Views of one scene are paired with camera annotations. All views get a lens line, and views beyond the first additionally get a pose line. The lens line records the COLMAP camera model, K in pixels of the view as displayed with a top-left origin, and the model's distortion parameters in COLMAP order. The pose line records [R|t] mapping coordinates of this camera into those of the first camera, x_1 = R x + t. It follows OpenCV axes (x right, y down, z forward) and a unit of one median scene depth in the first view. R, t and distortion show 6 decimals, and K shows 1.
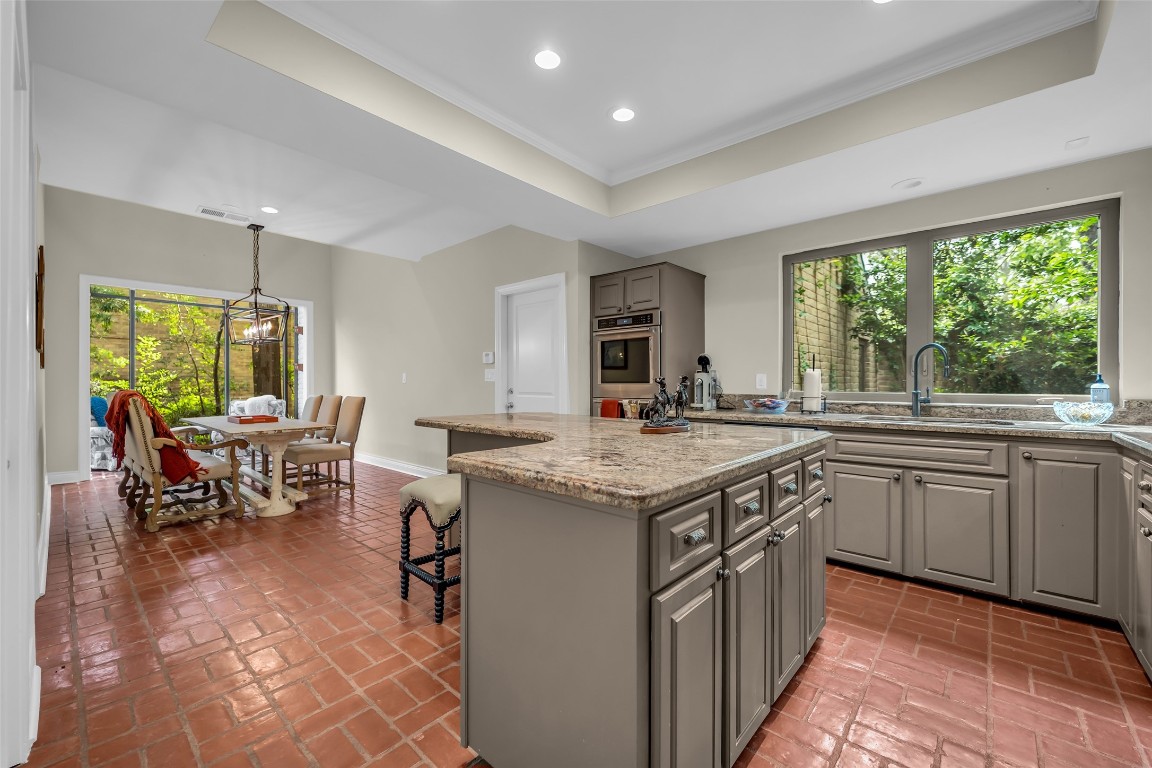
lens RADIAL K [[463.7, 0, 573.1], [0, 463.7, 383.7], [0, 0, 1]] dist [0.002101, 0.000134]
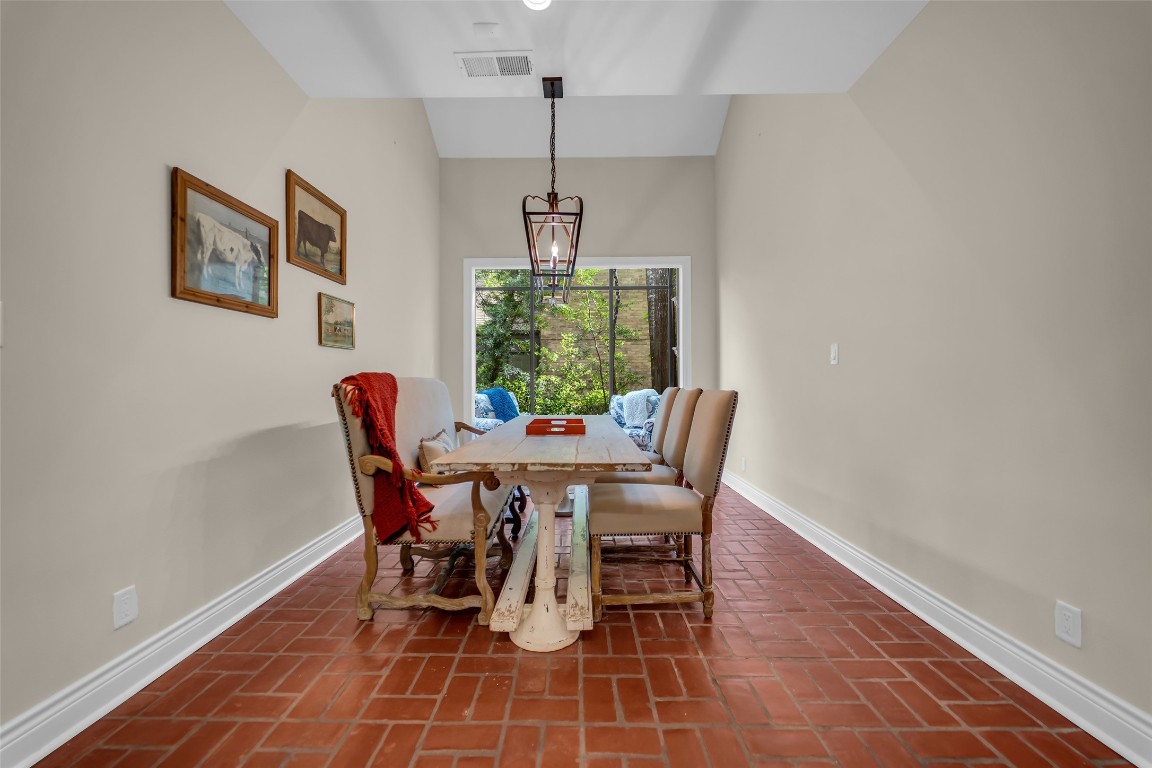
lens RADIAL K [[462.3, 0, 569.2], [0, 462.3, 381.1], [0, 0, 1]] dist [0.001272, -0.000077]
pose [[0.655337, 0.000638, -0.755337, -0.244911], [-0.002100, 0.999997, -0.000978, 0.020731], [0.755334, 0.002227, 0.655336, 0.646942]]
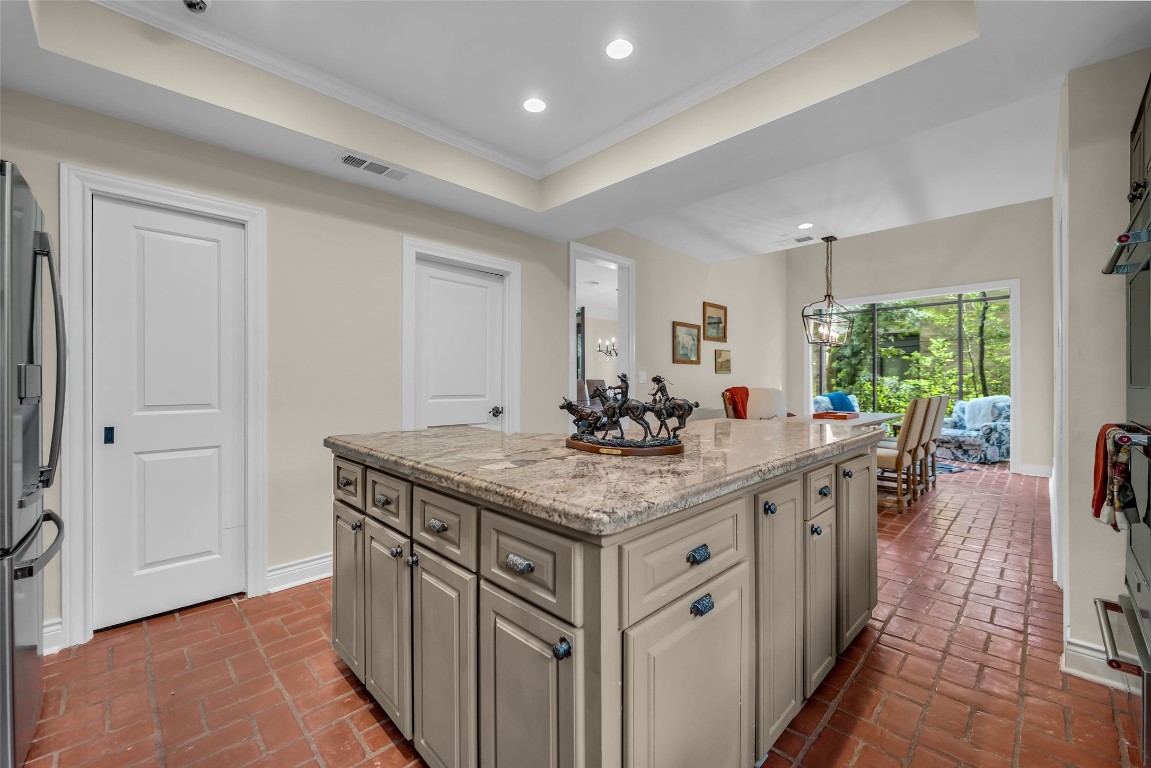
lens RADIAL K [[469.2, 0, 575.5], [0, 469.2, 384.0], [0, 0, 1]] dist [0.014256, 0.000064]
pose [[-0.050369, 0.007158, -0.998705, 0.453043], [-0.001812, 0.999972, 0.007259, -0.003601], [0.998729, 0.002176, -0.050355, 0.463131]]
